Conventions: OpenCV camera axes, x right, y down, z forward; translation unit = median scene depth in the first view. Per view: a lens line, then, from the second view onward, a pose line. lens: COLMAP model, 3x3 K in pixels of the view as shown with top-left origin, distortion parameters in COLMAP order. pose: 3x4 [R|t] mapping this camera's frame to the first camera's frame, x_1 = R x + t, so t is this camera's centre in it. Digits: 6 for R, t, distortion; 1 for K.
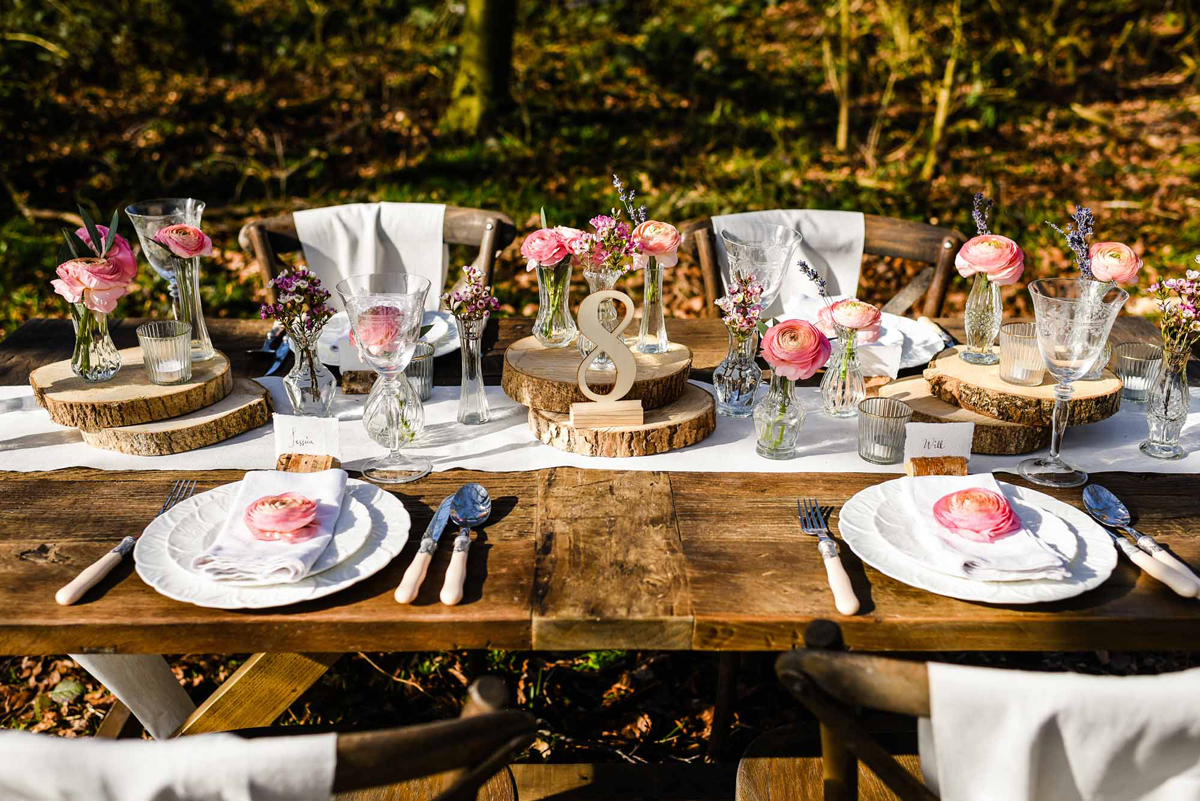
lens RADIAL K [[1261.6, 0, 604.8], [0, 1261.6, 412.8], [0, 0, 1]] dist [0.004906, 0.000000]
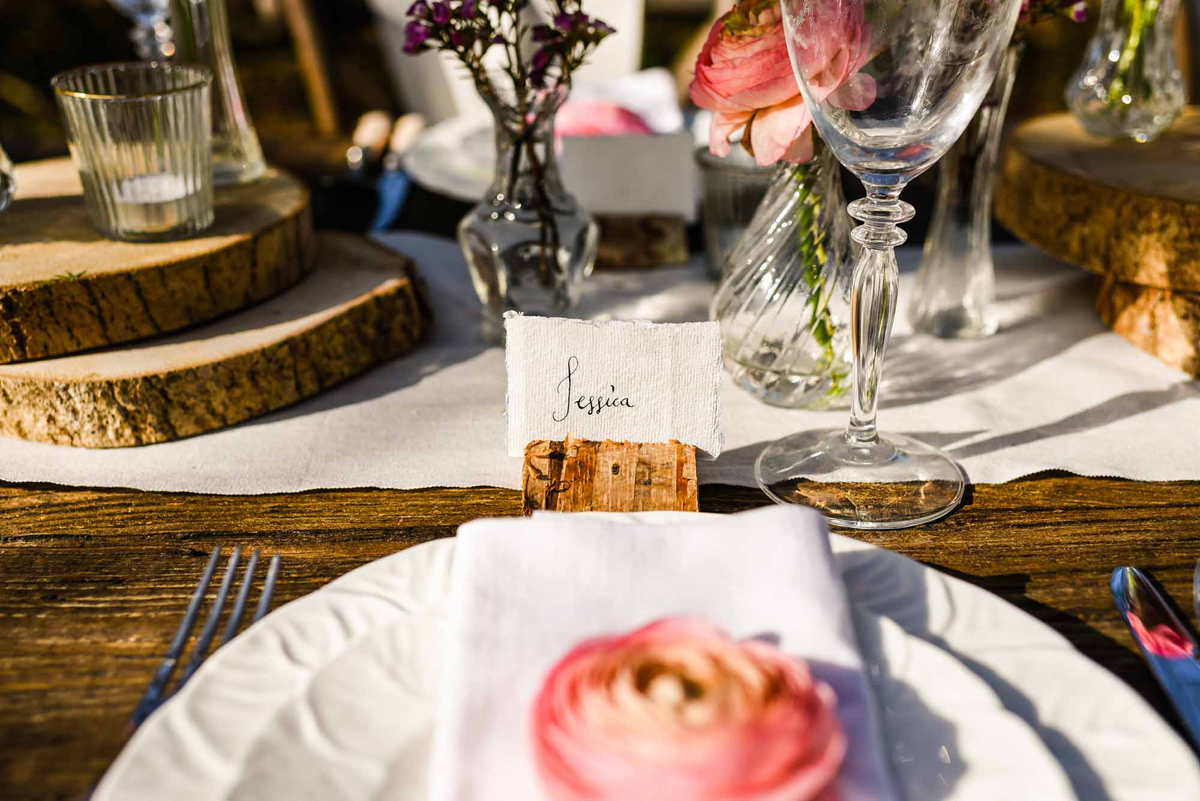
lens RADIAL K [[1261.6, 0, 596.8], [0, 1261.6, 400.1], [0, 0, 1]] dist [0.004906, 0.000000]
pose [[0.999539, -0.019303, 0.023447, -0.223935], [0.017982, 0.998308, 0.055293, 0.004744], [-0.024475, -0.054846, 0.998195, 0.624383]]
